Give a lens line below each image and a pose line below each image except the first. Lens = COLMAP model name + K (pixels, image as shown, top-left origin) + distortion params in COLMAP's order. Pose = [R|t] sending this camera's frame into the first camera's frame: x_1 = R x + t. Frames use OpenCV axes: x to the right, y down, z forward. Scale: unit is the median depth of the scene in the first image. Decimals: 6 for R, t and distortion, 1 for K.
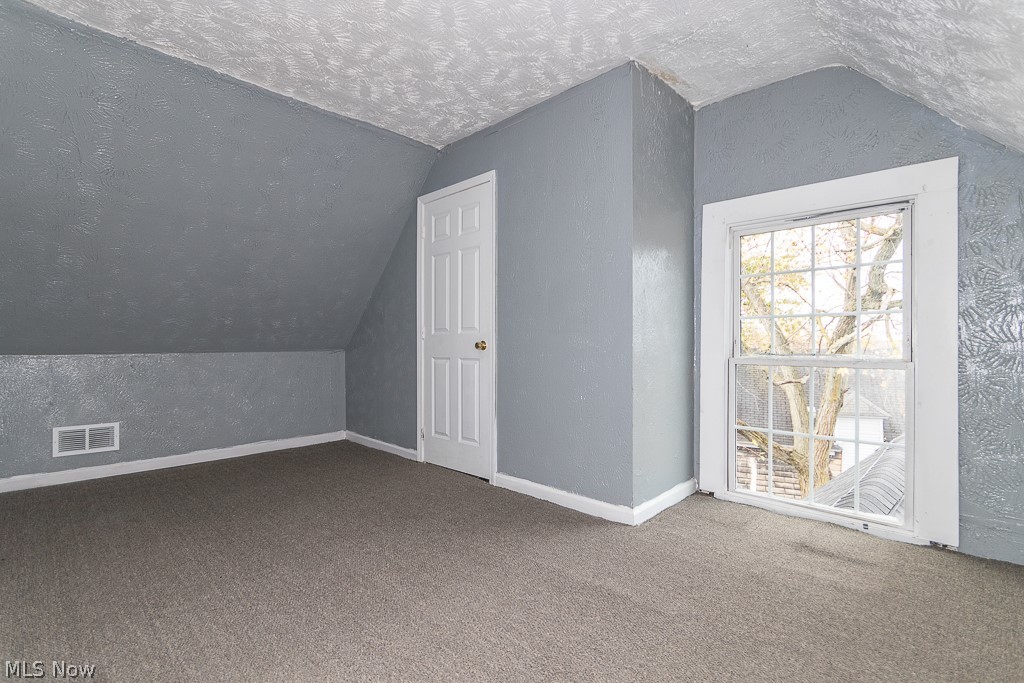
lens RADIAL K [[478.5, 0, 510.3], [0, 478.5, 343.0], [0, 0, 1]] dist [0.005246, -0.001750]
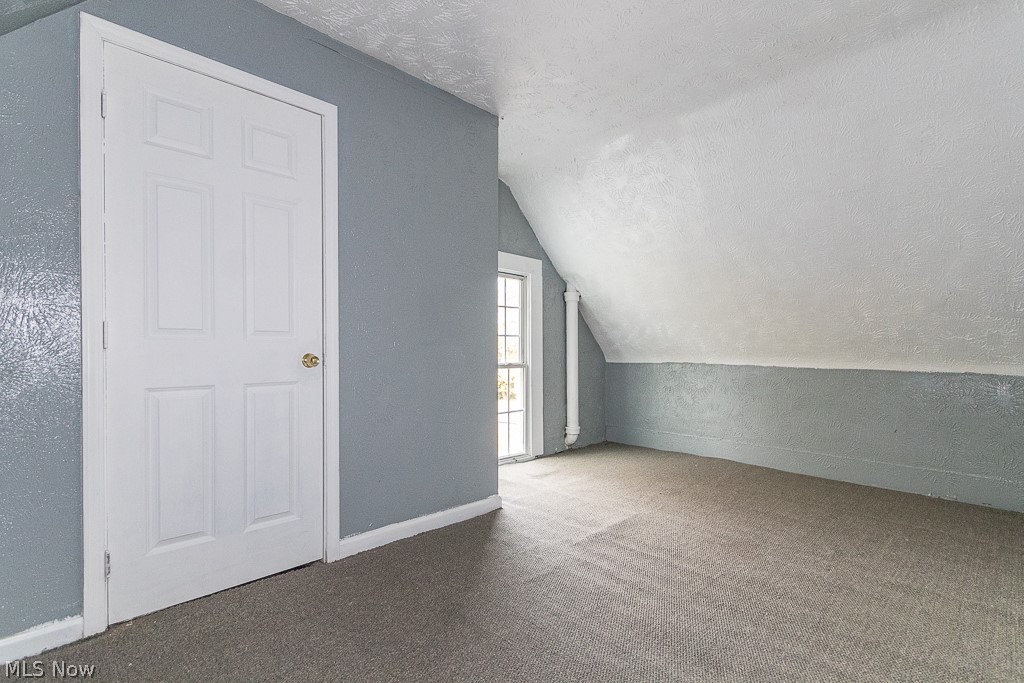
lens RADIAL K [[478.5, 0, 511.5], [0, 478.5, 347.0], [0, 0, 1]] dist [0.005246, -0.001750]
pose [[0.018875, 0.003674, 0.999815, -0.775187], [-0.007398, 0.999966, -0.003535, -0.013378], [-0.999794, -0.007330, 0.018901, 0.783125]]
